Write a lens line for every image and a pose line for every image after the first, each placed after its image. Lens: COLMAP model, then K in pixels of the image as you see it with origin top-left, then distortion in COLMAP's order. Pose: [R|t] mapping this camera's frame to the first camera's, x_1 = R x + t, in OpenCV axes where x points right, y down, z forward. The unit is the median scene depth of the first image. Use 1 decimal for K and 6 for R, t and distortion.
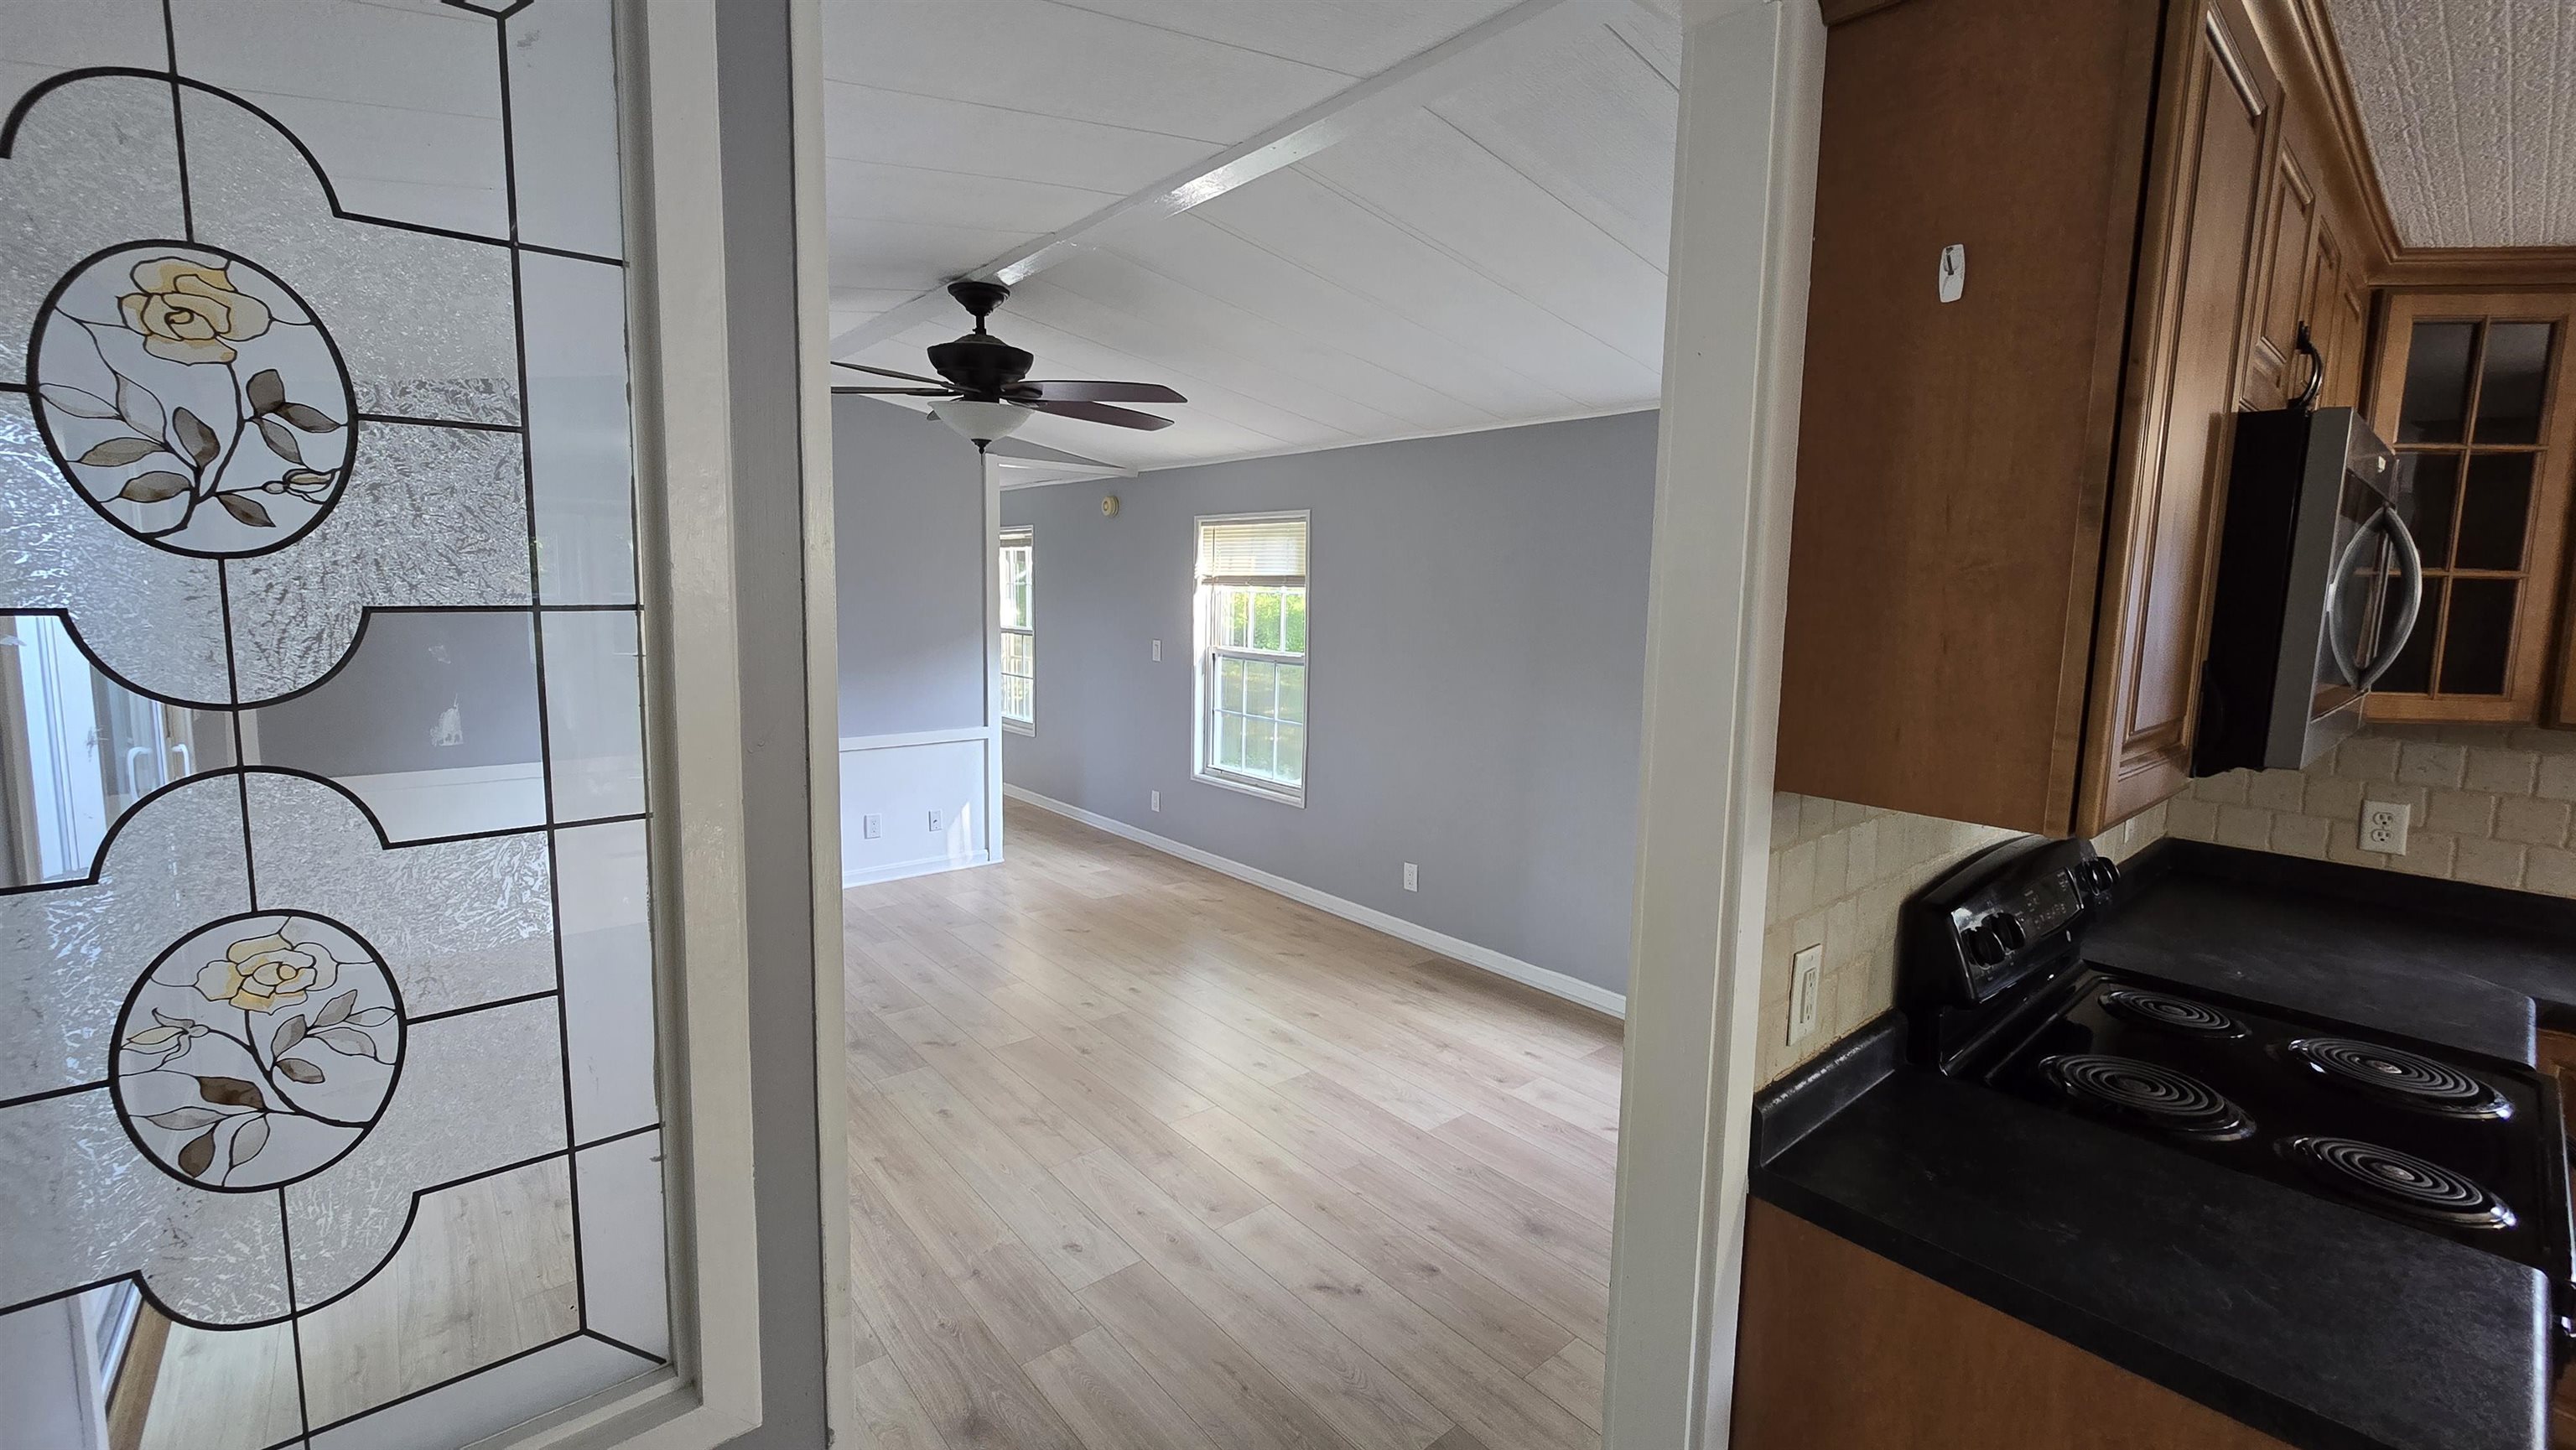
lens RADIAL K [[1054.5, 0, 1280.0], [0, 1054.5, 709.8], [0, 0, 1]] dist [-0.003879, 0.000175]
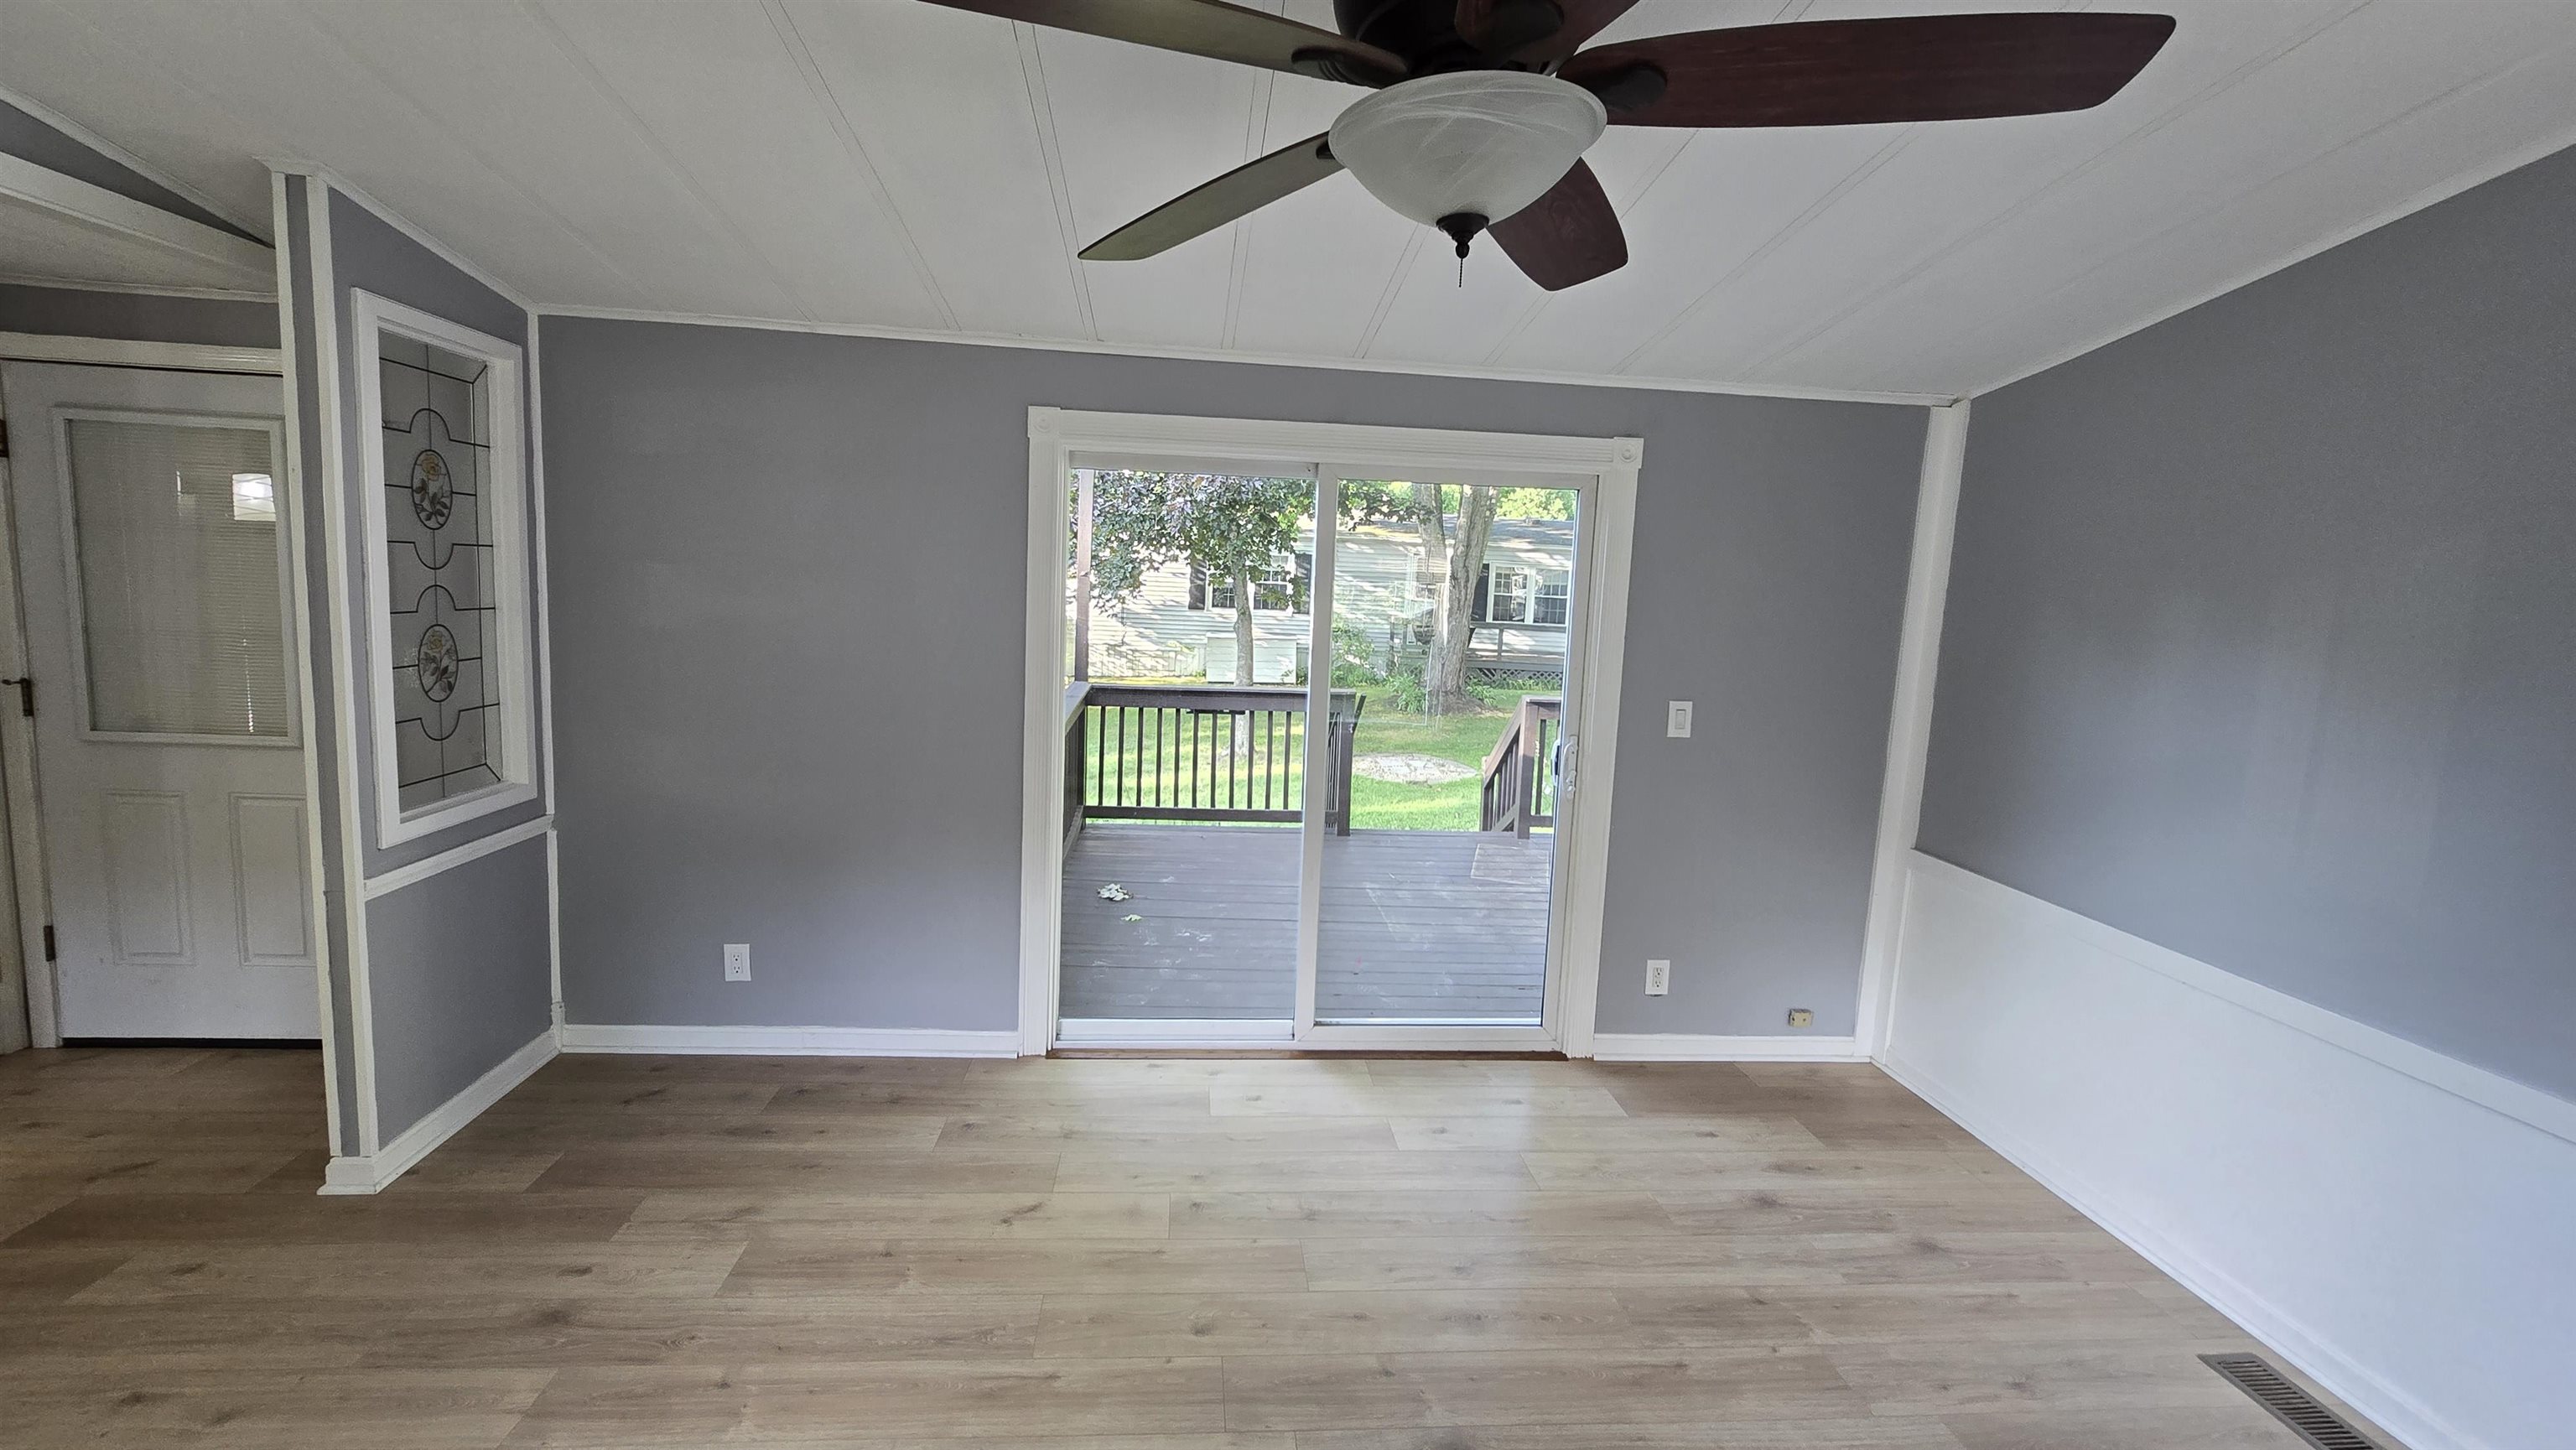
lens RADIAL K [[1054.5, 0, 1290.0], [0, 1054.5, 700.4], [0, 0, 1]] dist [-0.003879, 0.000175]
pose [[-0.580713, 0.054345, -0.812292, 0.060733], [-0.152761, 0.972773, 0.174291, -0.128095], [0.799648, 0.225300, -0.556600, 1.069516]]
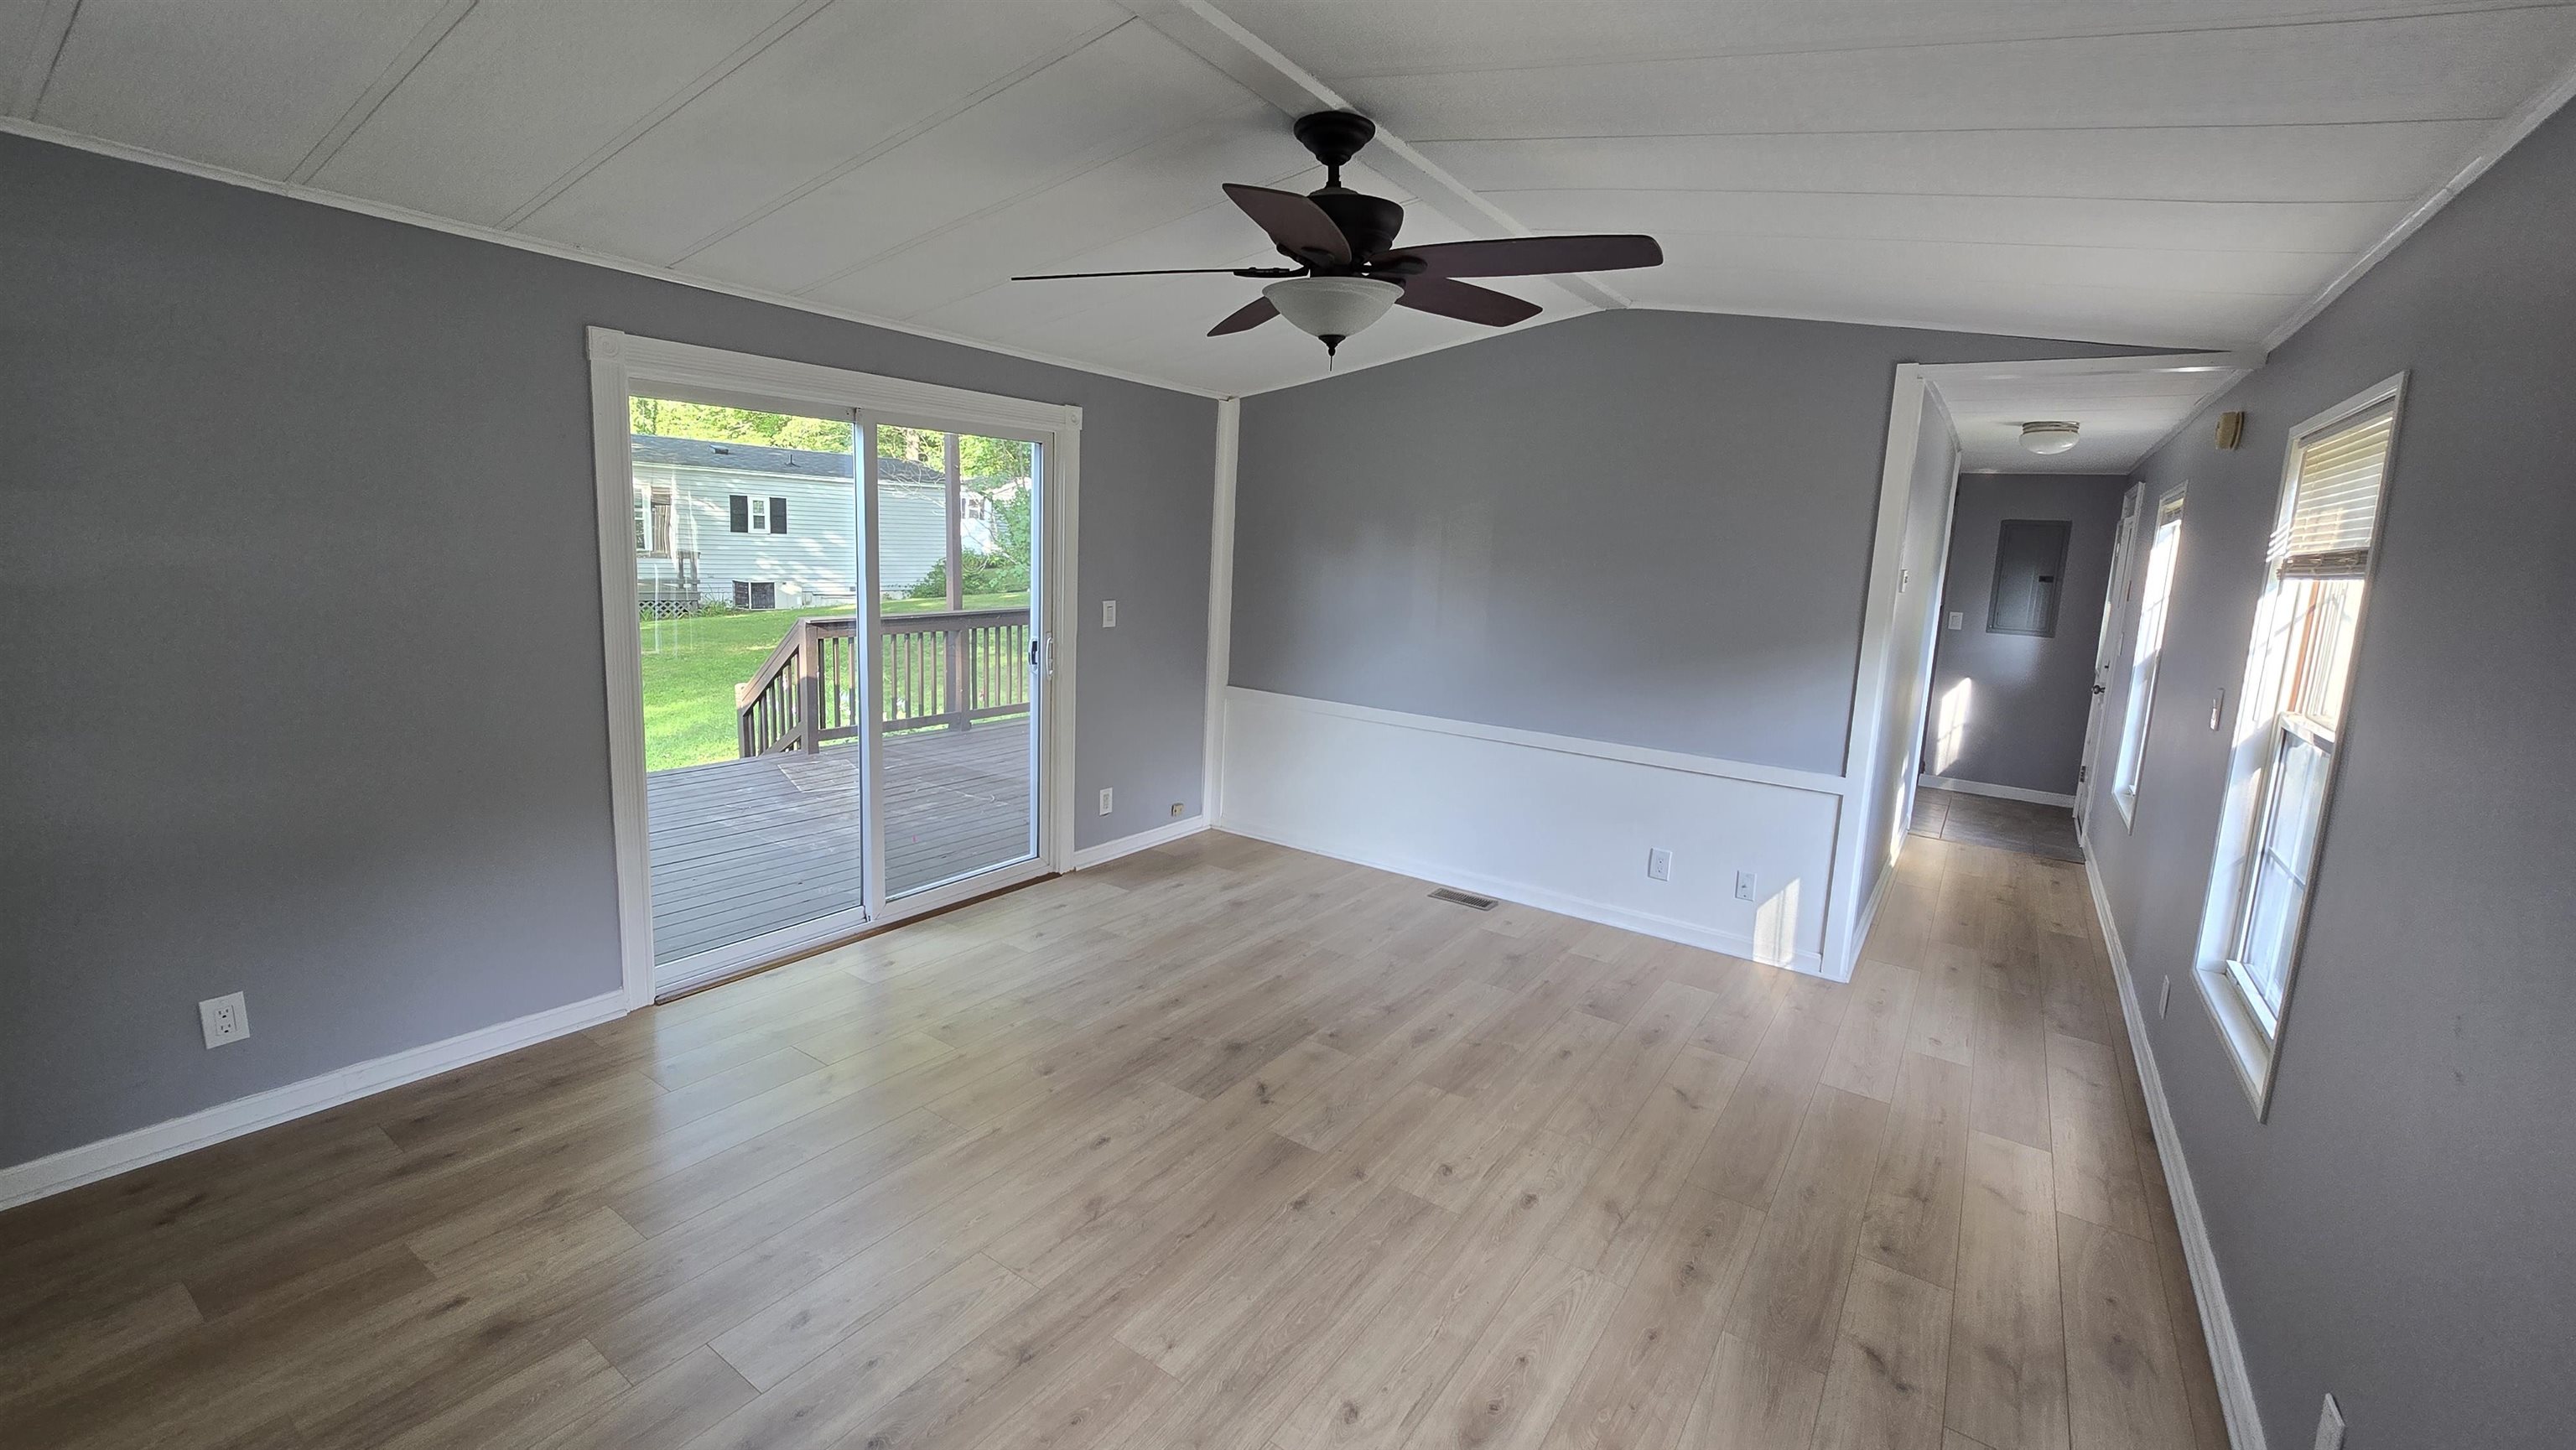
lens RADIAL K [[1054.5, 0, 1275.8], [0, 1054.5, 706.7], [0, 0, 1]] dist [-0.003879, 0.000175]
pose [[0.253689, 0.148981, -0.955744, 0.398633], [-0.156633, 0.981355, 0.111397, -0.069105], [0.954520, 0.121441, 0.272294, 0.703075]]
